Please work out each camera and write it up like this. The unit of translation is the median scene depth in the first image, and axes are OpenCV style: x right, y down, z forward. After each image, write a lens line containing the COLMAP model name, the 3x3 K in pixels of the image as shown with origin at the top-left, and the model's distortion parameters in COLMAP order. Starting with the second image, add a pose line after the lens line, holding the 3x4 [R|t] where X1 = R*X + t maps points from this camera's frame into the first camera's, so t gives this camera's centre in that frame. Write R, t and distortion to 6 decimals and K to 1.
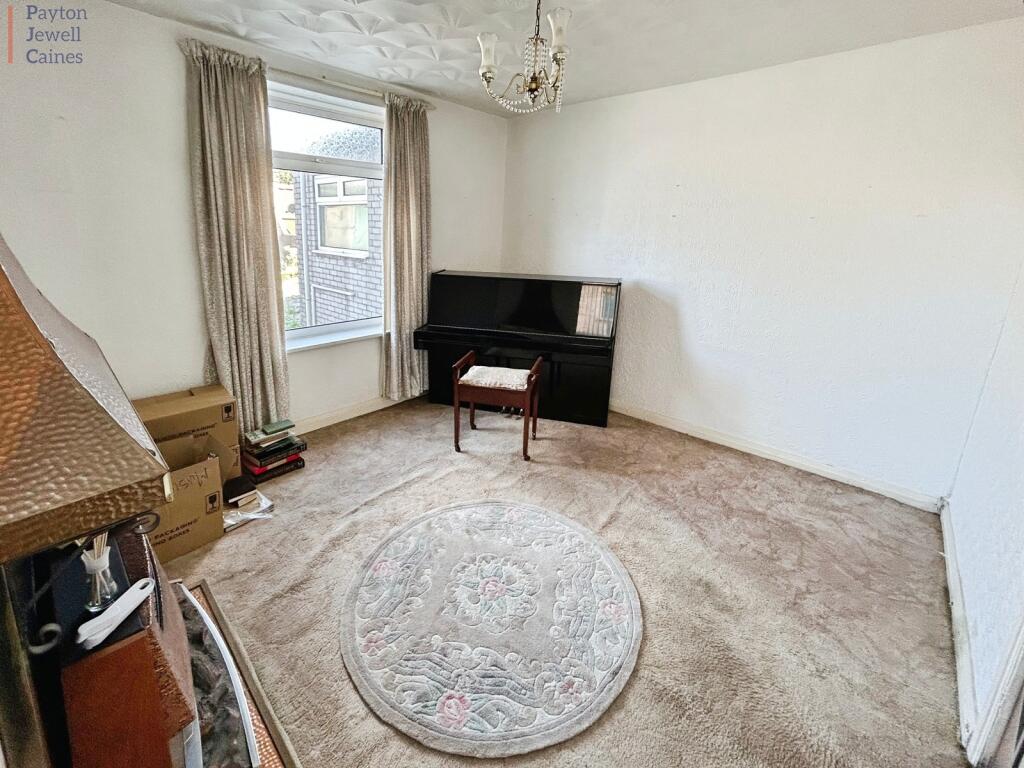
lens RADIAL K [[404.9, 0, 512.0], [0, 404.9, 384.0], [0, 0, 1]] dist [0.000979, 0.000118]
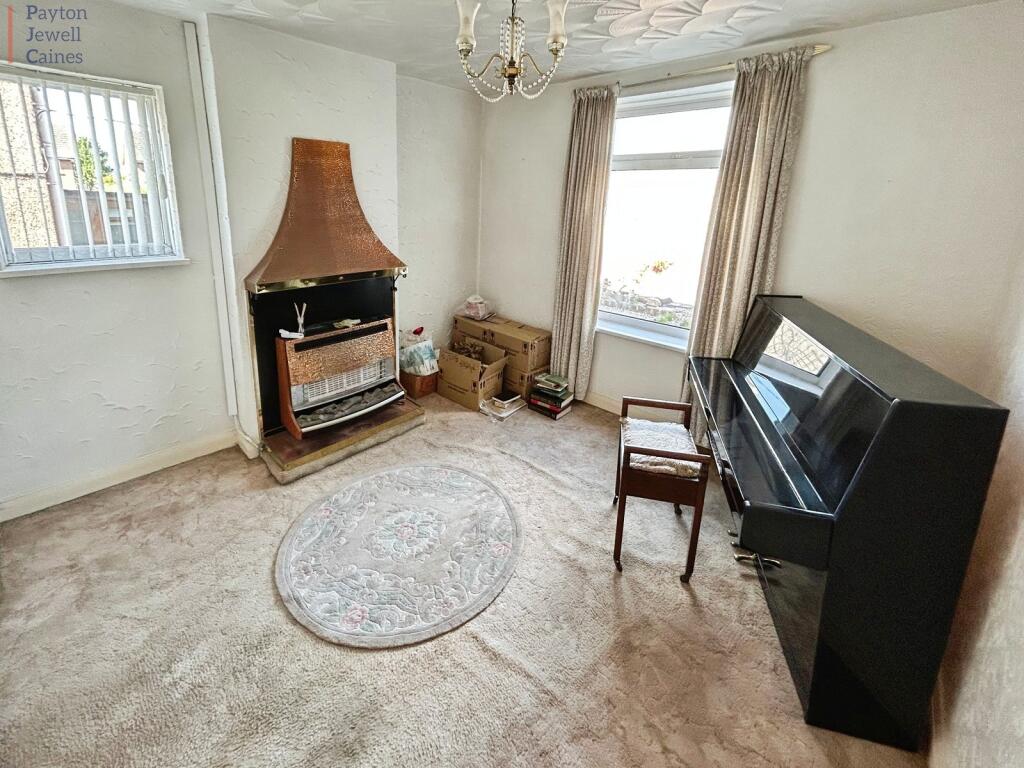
lens RADIAL K [[479.2, 0, 512.0], [0, 479.2, 384.0], [0, 0, 1]] dist [0.001081, 0.000465]
pose [[-0.057541, 0.342624, -0.937709, 0.908191], [-0.382027, 0.860220, 0.337753, -0.366777], [0.922358, 0.377665, 0.081394, 0.854385]]
